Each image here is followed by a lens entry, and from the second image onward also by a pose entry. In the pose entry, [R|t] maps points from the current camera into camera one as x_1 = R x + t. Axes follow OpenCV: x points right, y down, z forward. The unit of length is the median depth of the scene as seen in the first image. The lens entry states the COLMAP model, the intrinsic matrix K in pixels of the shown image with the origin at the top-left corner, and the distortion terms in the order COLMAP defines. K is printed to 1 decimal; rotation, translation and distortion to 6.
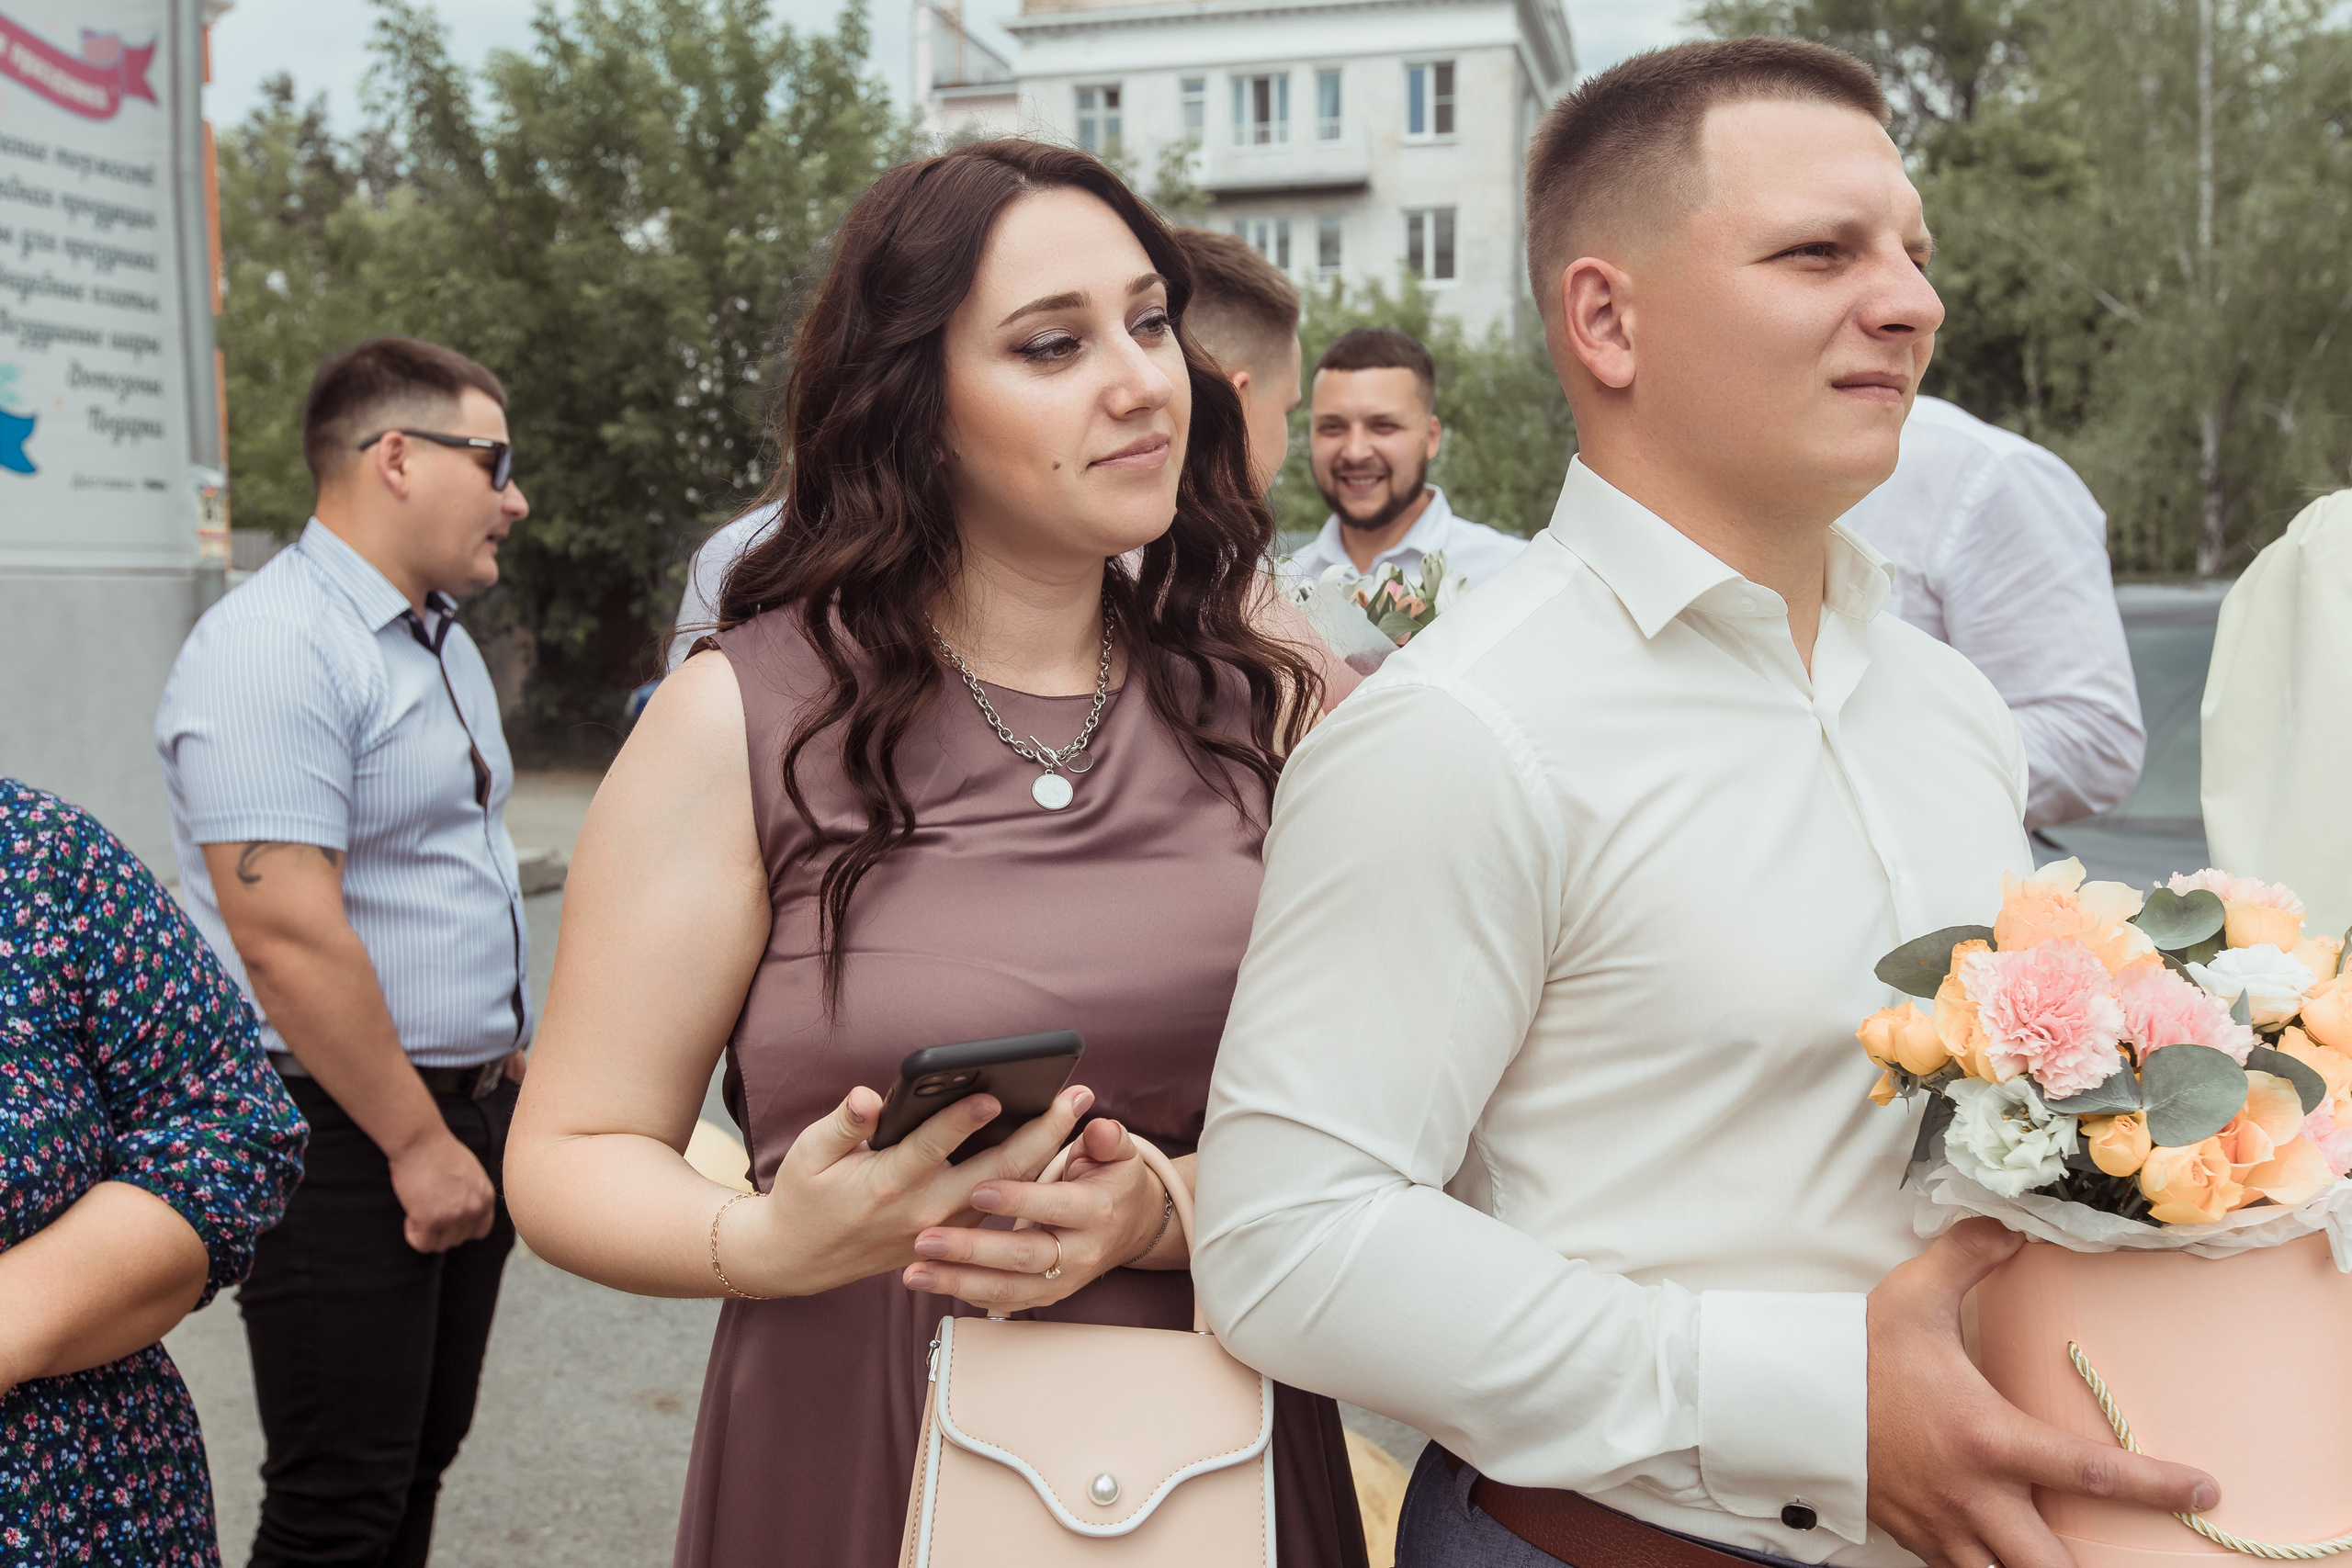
lens RADIAL K [[2239.6, 0, 1155.0], [0, 2239.6, 799.7], [0, 0, 1]] dist [-0.004533, 0.000000]
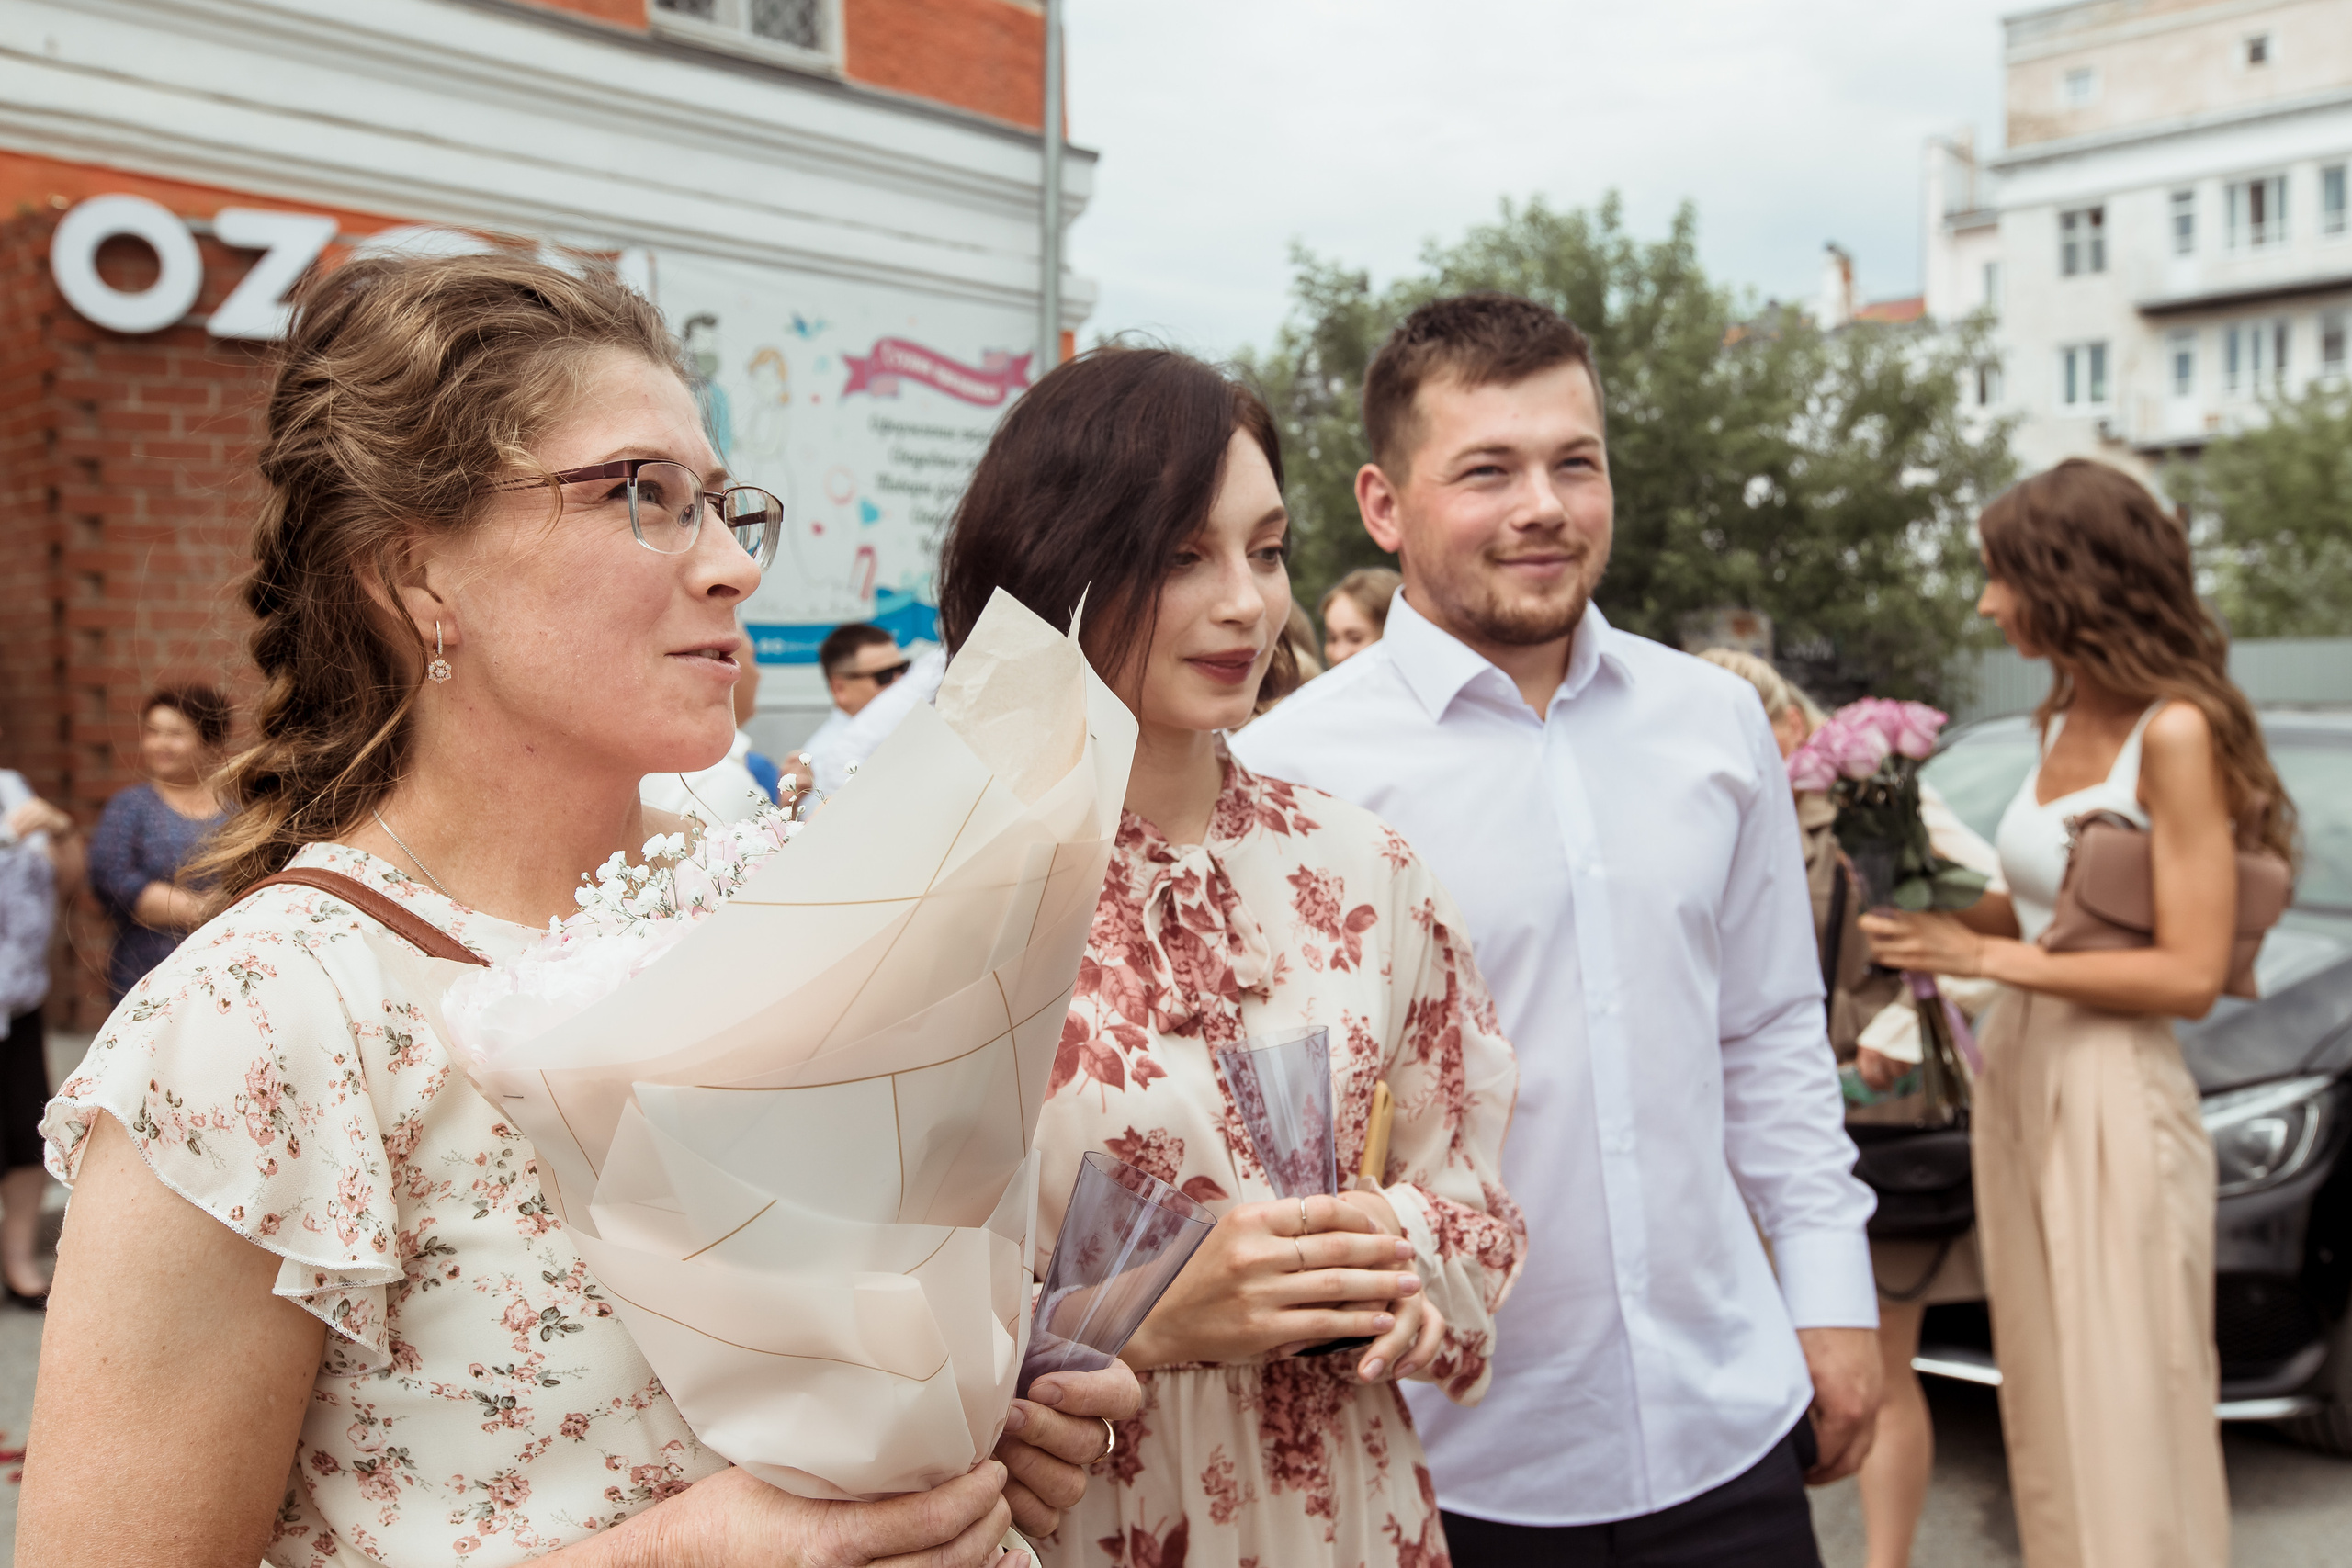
lens RADIAL K [[2193.2, 0, 1217.4], [0, 2193.2, 791.2], [0, 0, 1]] dist [0.002311, 0.000000]
pose [[0.888722, 0.005705, -0.458411, 0.085371], [-0.029687, 0.998540, -0.045128, 0.004227], [0.457484, 0.053715, 0.887594, -0.057288]]
